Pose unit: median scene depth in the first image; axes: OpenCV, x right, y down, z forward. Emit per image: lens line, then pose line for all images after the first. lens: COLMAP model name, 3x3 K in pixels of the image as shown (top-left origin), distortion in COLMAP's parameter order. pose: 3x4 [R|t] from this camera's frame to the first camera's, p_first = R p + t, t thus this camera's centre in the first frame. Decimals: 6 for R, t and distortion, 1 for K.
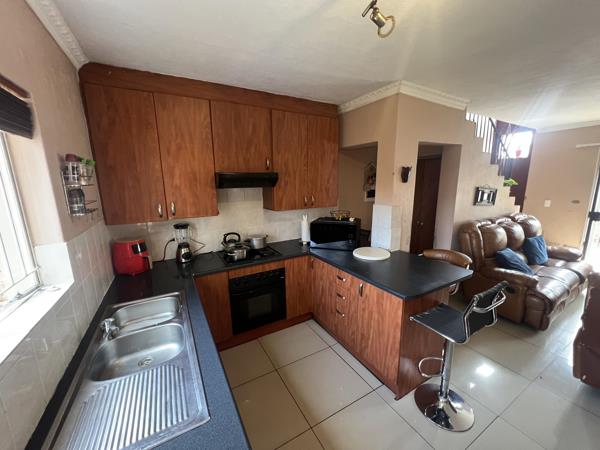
lens RADIAL K [[240.1, 0, 300.3], [0, 240.1, 226.5], [0, 0, 1]] dist [0.000513, 0.000864]
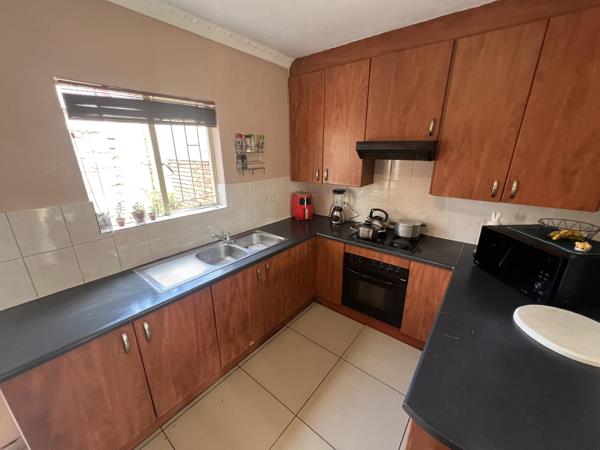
lens RADIAL K [[240.1, 0, 300.3], [0, 240.1, 226.5], [0, 0, 1]] dist [0.000513, 0.000864]
pose [[0.375949, 0.303436, -0.875551, 0.456208], [-0.179431, 0.950821, 0.252477, -0.095328], [0.909102, 0.062183, 0.411906, 0.385506]]
